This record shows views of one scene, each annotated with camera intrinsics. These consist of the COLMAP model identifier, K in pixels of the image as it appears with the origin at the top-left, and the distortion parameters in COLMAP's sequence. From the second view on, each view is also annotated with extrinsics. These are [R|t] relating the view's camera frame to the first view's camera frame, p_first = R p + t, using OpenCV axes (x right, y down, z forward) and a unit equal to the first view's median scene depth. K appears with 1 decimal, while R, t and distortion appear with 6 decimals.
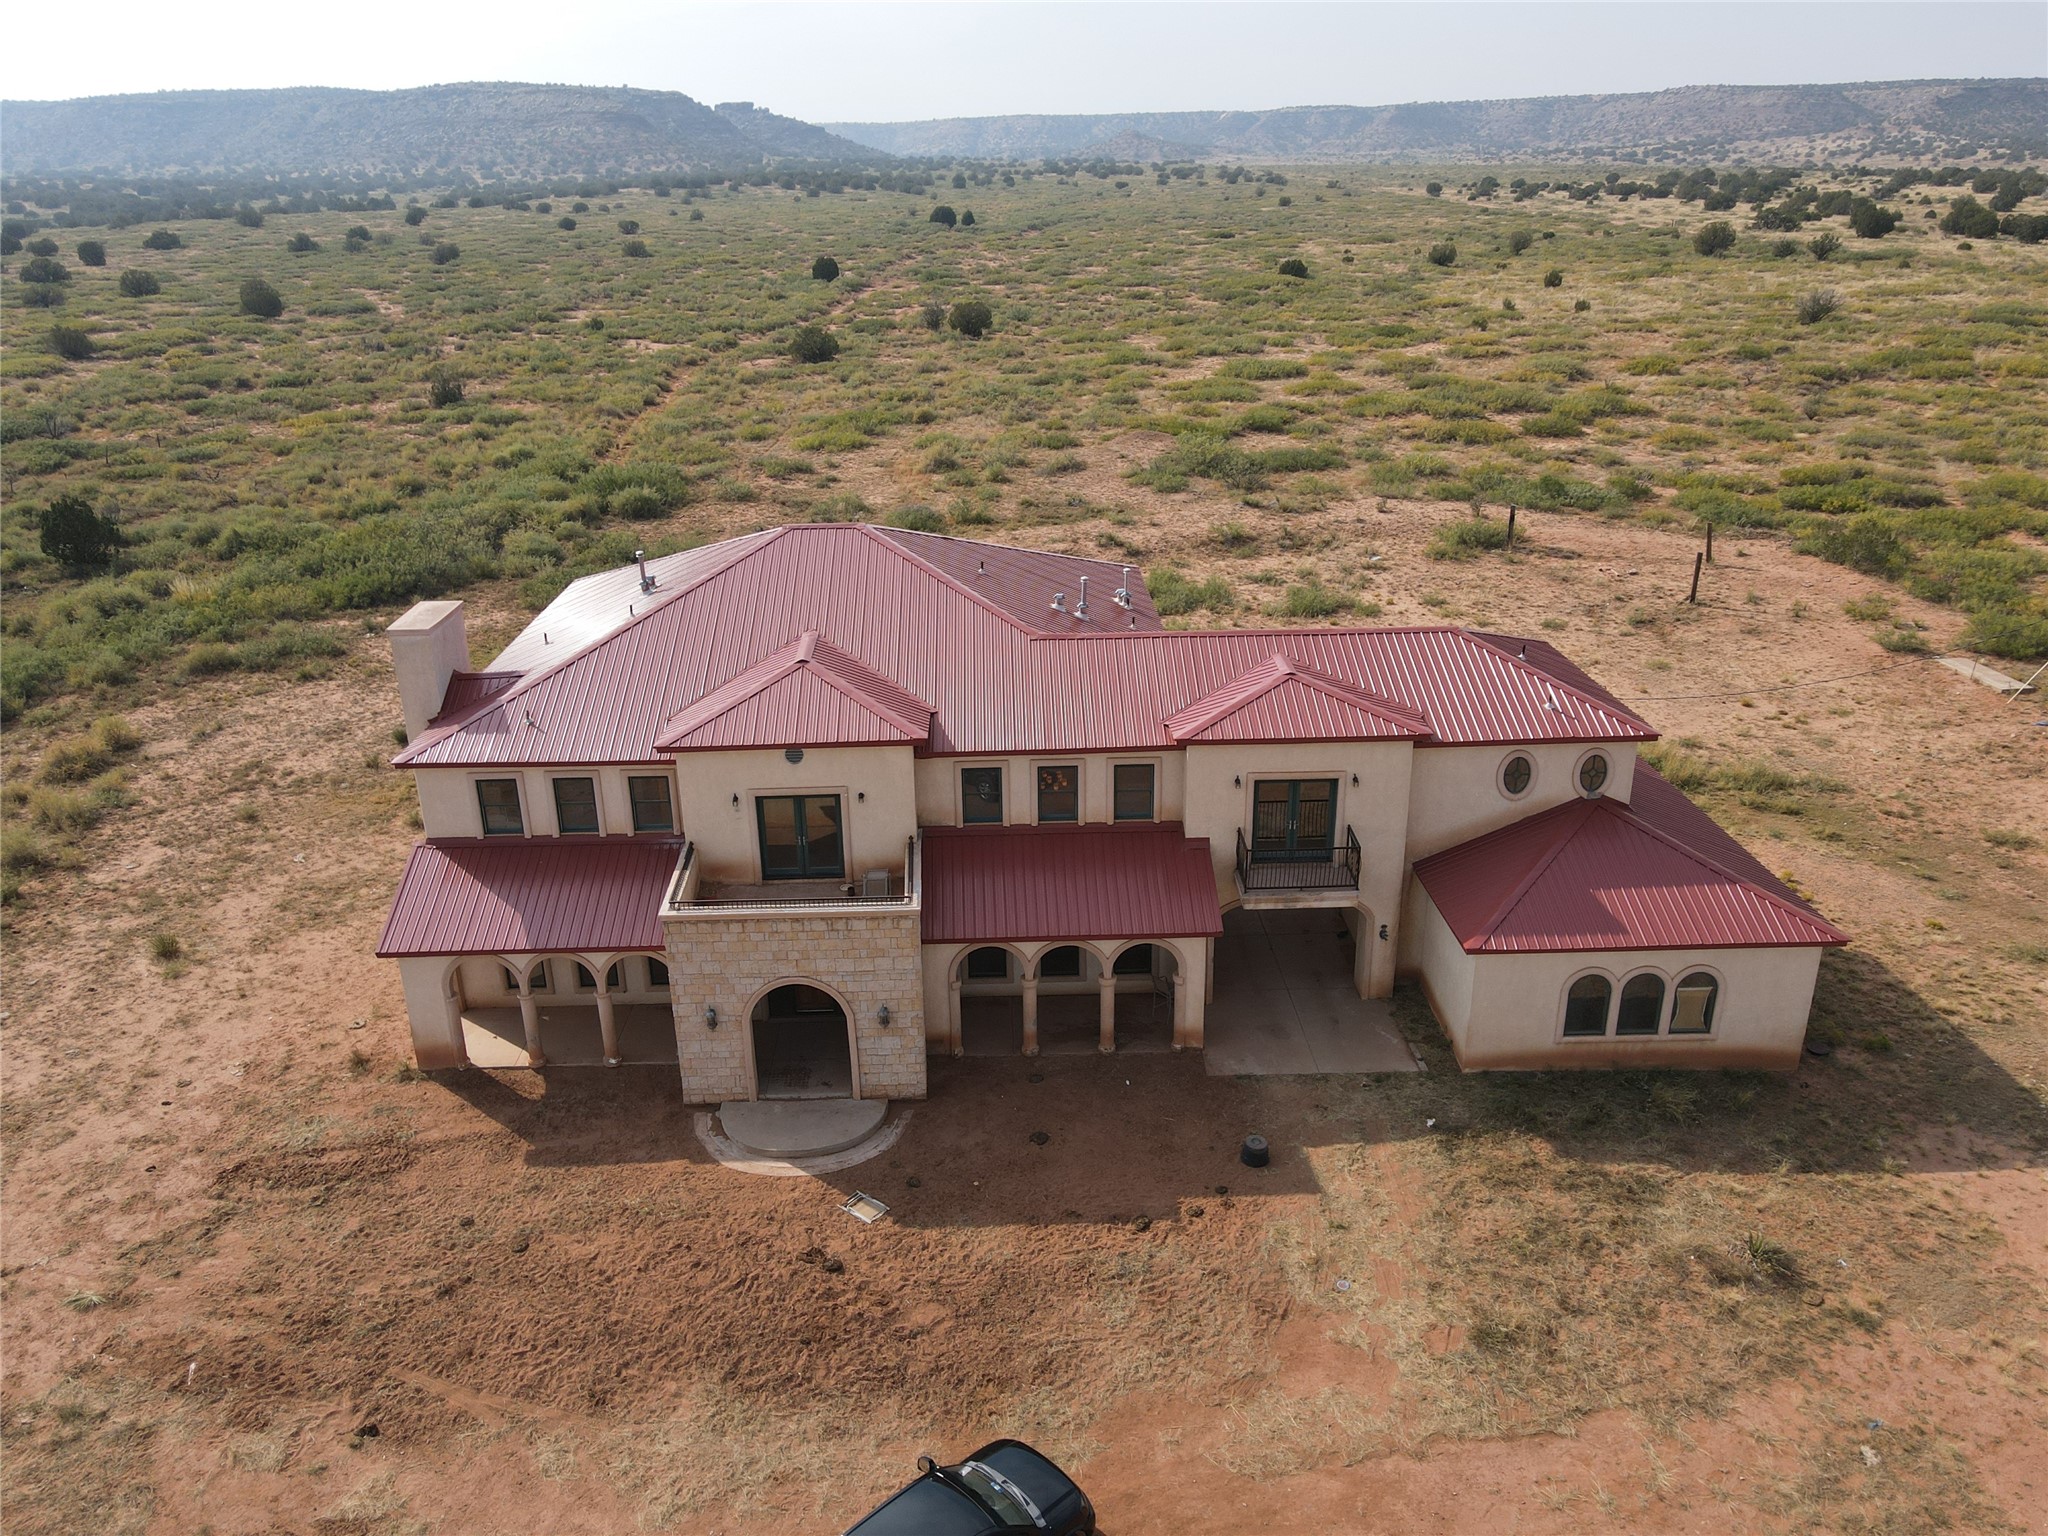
lens RADIAL K [[1504.2, 0, 1024.0], [0, 1504.2, 768.0], [0, 0, 1]] dist [0.010990, 0.010508]
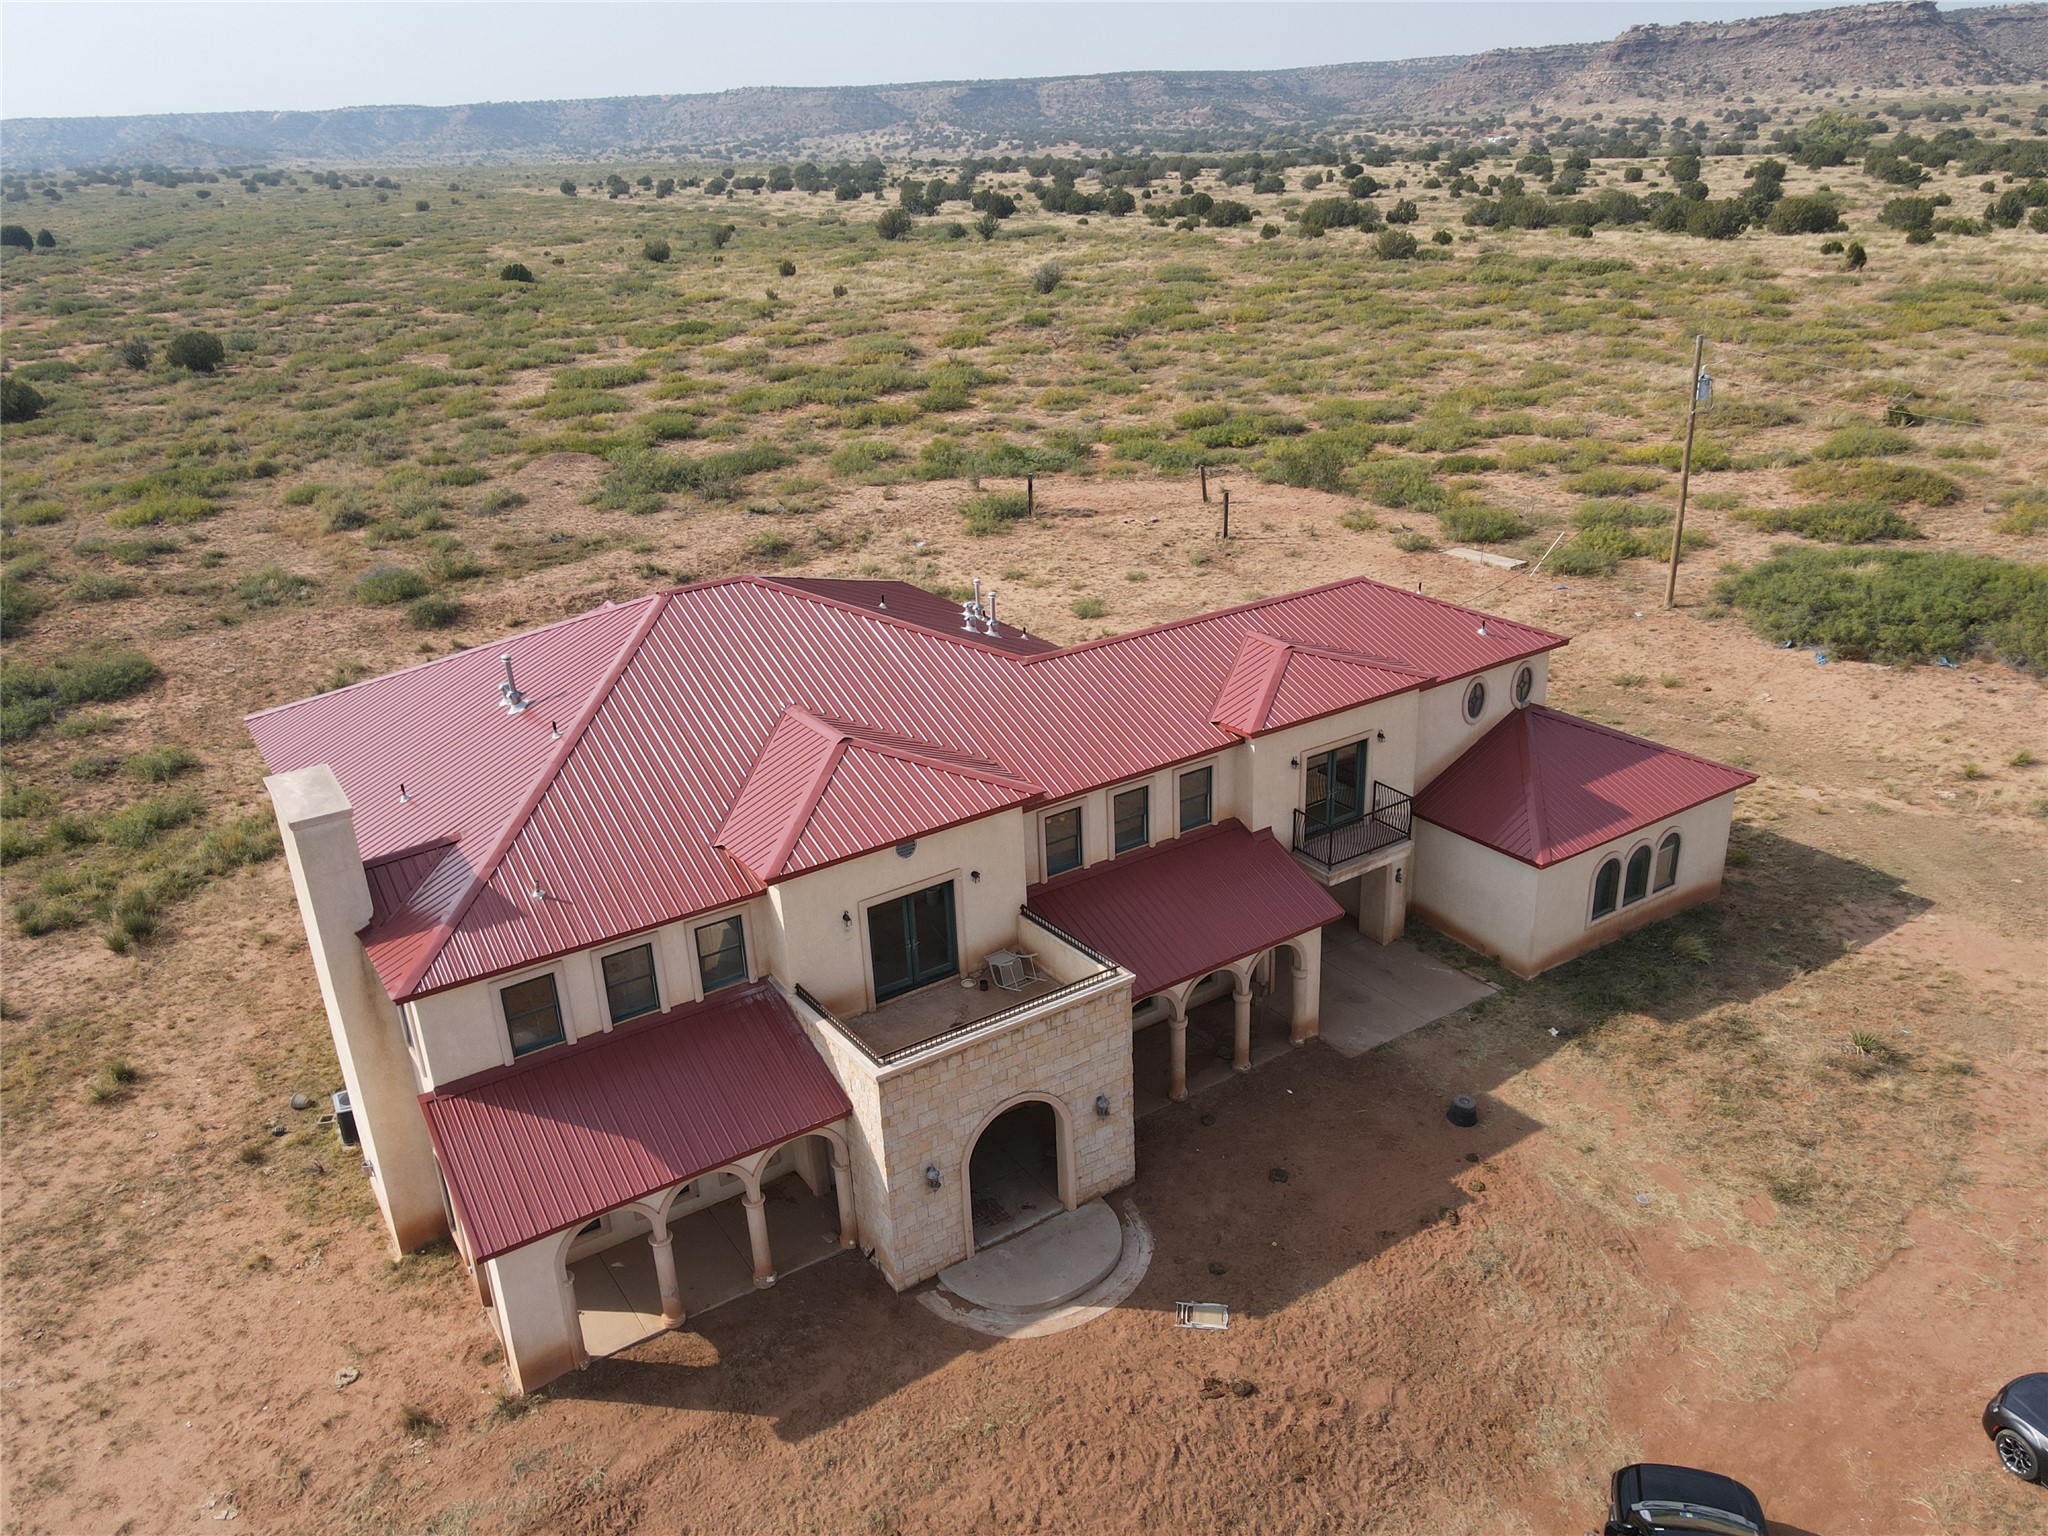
lens RADIAL K [[1482.7, 0, 1024.0], [0, 1482.7, 768.0], [0, 0, 1]] dist [0.006533, 0.033445]
pose [[0.849743, -0.224001, 0.477242, -0.178949], [0.221715, 0.973139, 0.061987, -0.033168], [-0.478308, 0.053139, 0.876583, 0.087555]]
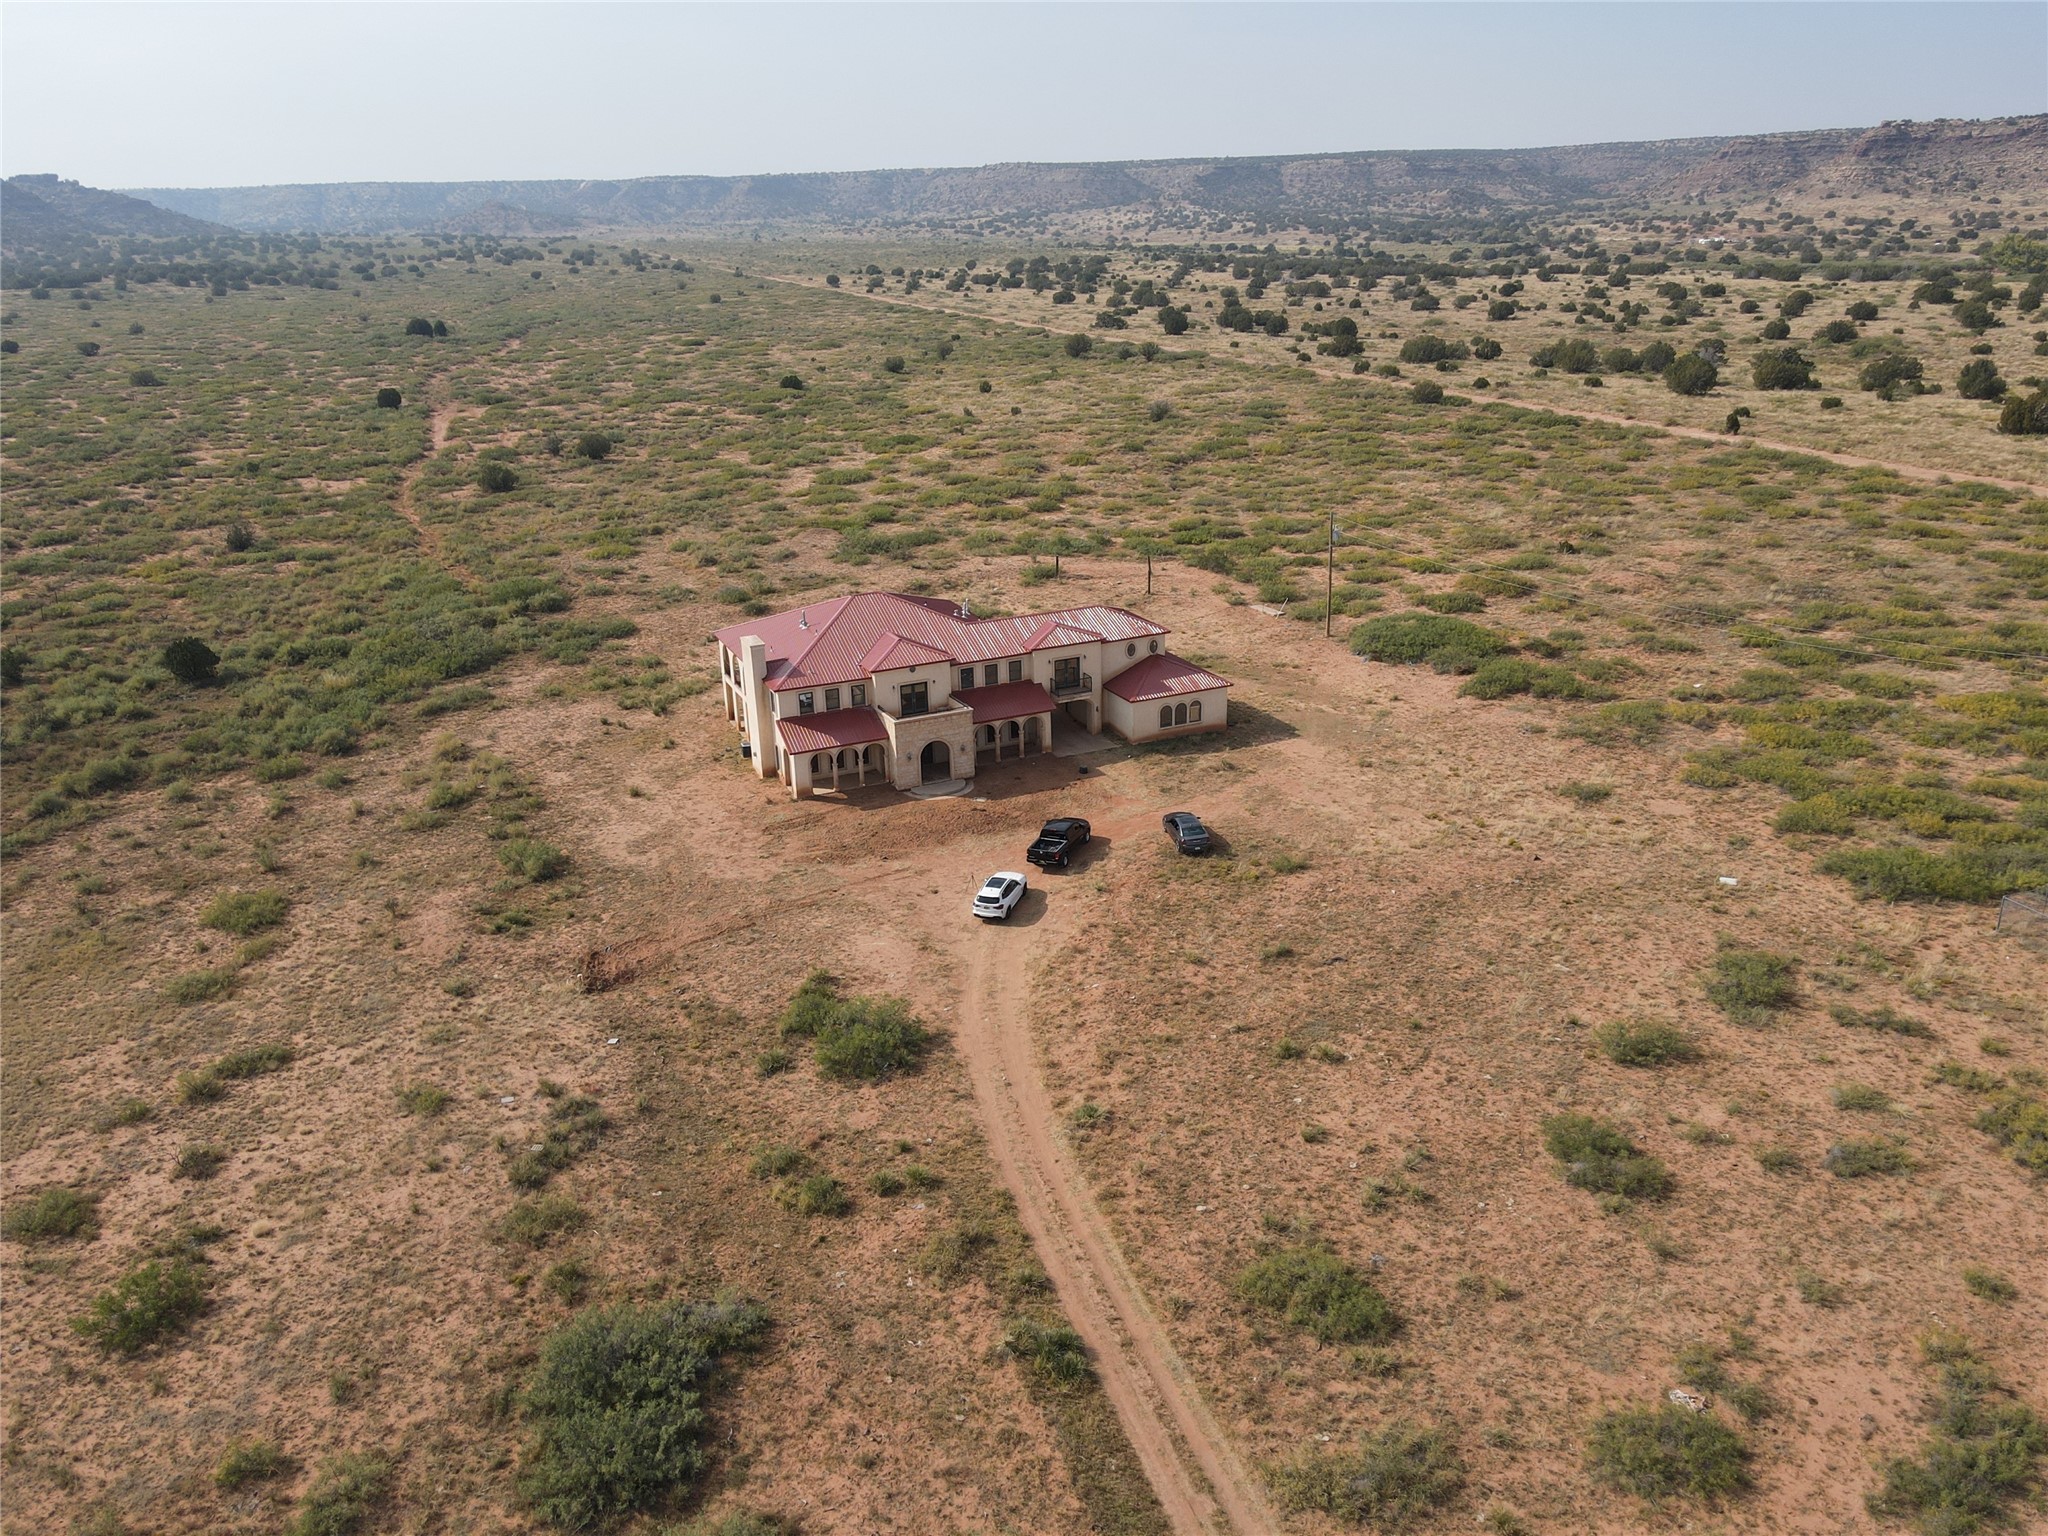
lens RADIAL K [[1482.7, 0, 1024.0], [0, 1482.7, 768.0], [0, 0, 1]] dist [0.006533, 0.033445]
pose [[0.922134, -0.143213, 0.359388, -0.377139], [0.153974, 0.988074, -0.001336, 0.080985], [-0.354911, 0.056568, 0.933187, -0.653381]]
